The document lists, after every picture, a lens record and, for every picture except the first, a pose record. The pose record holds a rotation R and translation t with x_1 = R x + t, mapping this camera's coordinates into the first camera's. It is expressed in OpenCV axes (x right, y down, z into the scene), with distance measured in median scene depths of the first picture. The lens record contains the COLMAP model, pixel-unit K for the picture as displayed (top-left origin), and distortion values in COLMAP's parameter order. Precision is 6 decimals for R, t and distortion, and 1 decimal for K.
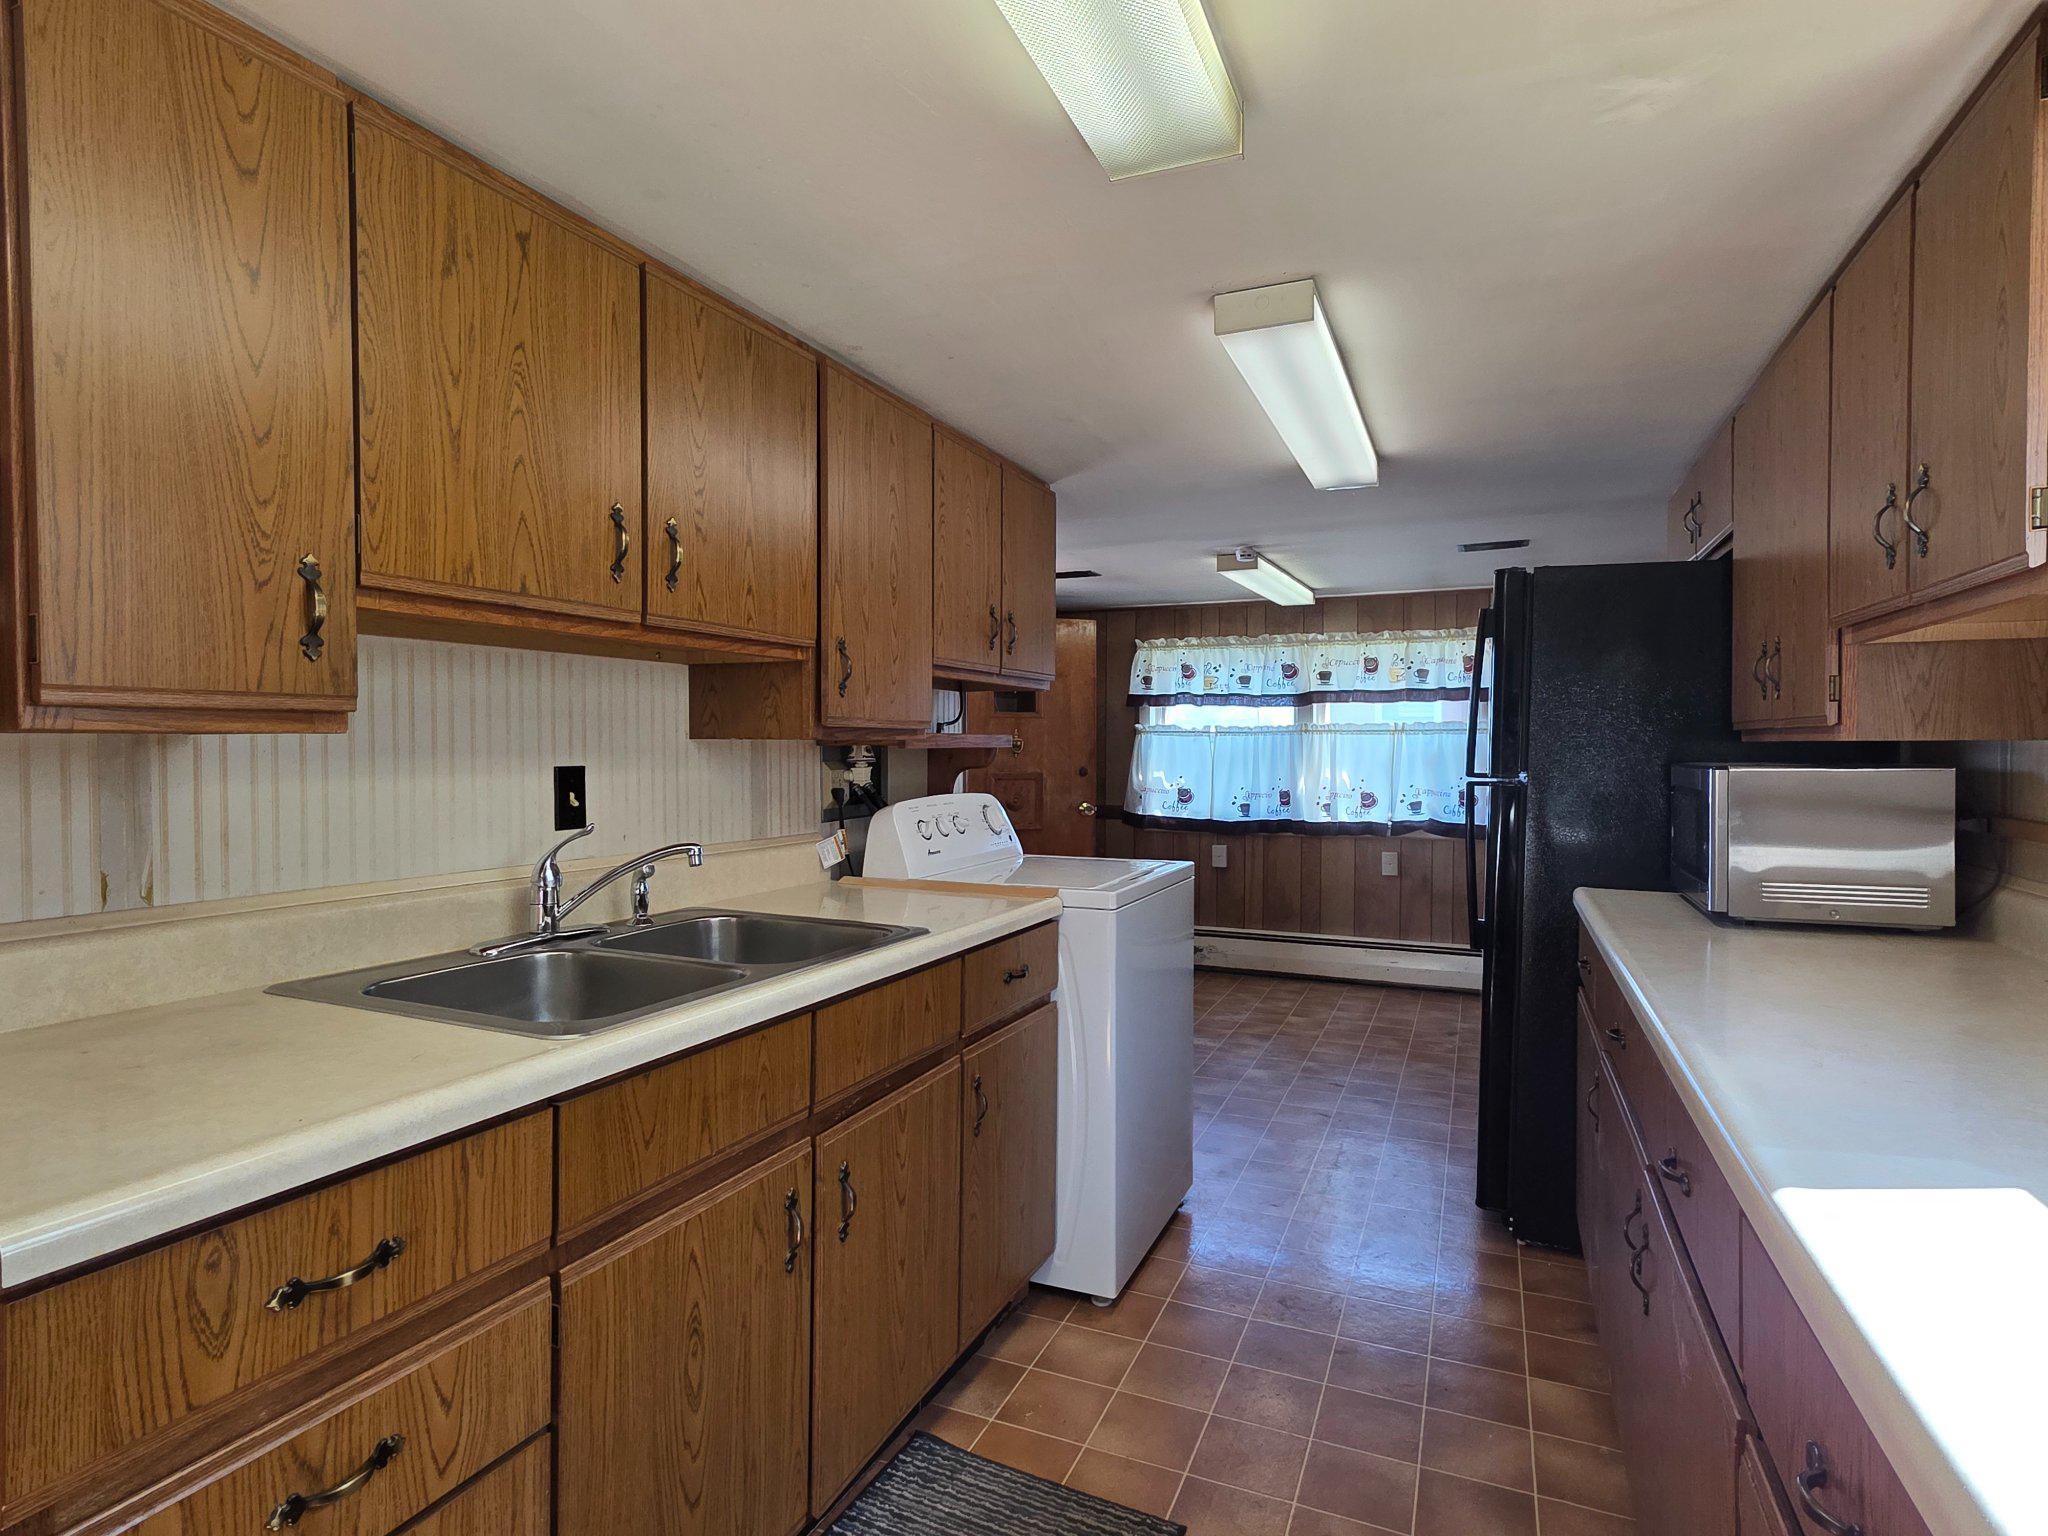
lens RADIAL K [[1072.3, 0, 1024.0], [0, 1072.3, 768.0], [0, 0, 1]] dist [-0.001956, 0.000476]
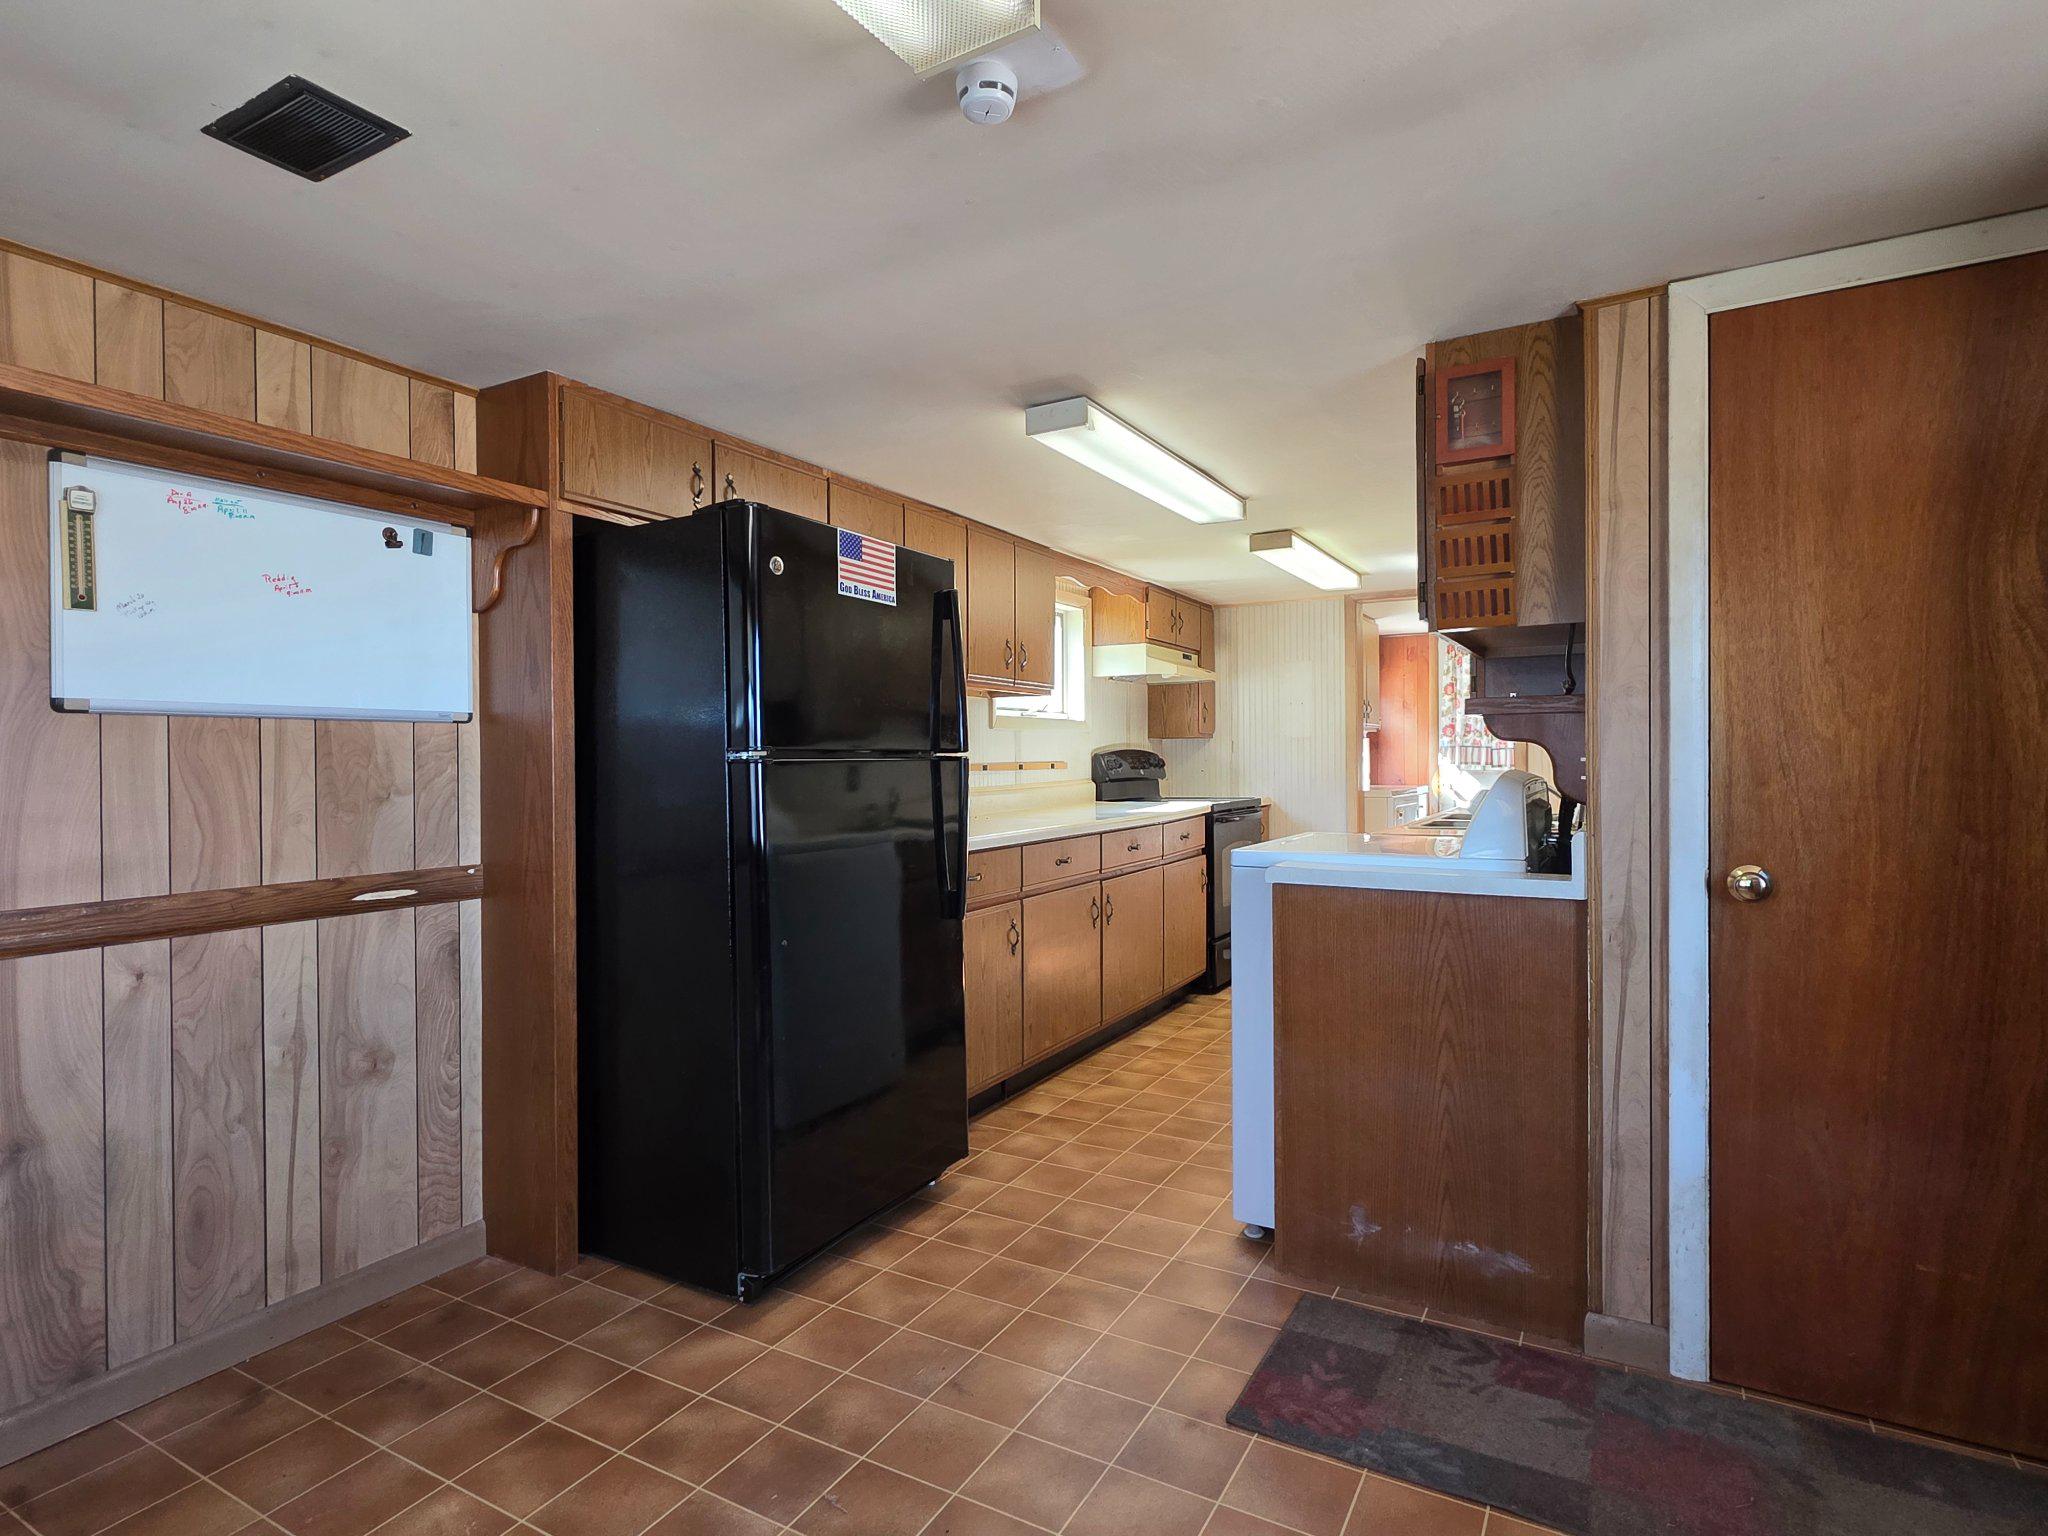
lens RADIAL K [[1072.3, 0, 1024.0], [0, 1072.3, 768.0], [0, 0, 1]] dist [-0.001956, 0.000476]
pose [[-0.993695, 0.001953, 0.112104, 0.344076], [0.004873, 0.999656, 0.025778, 0.005785], [-0.112015, 0.026162, -0.993362, 2.056140]]
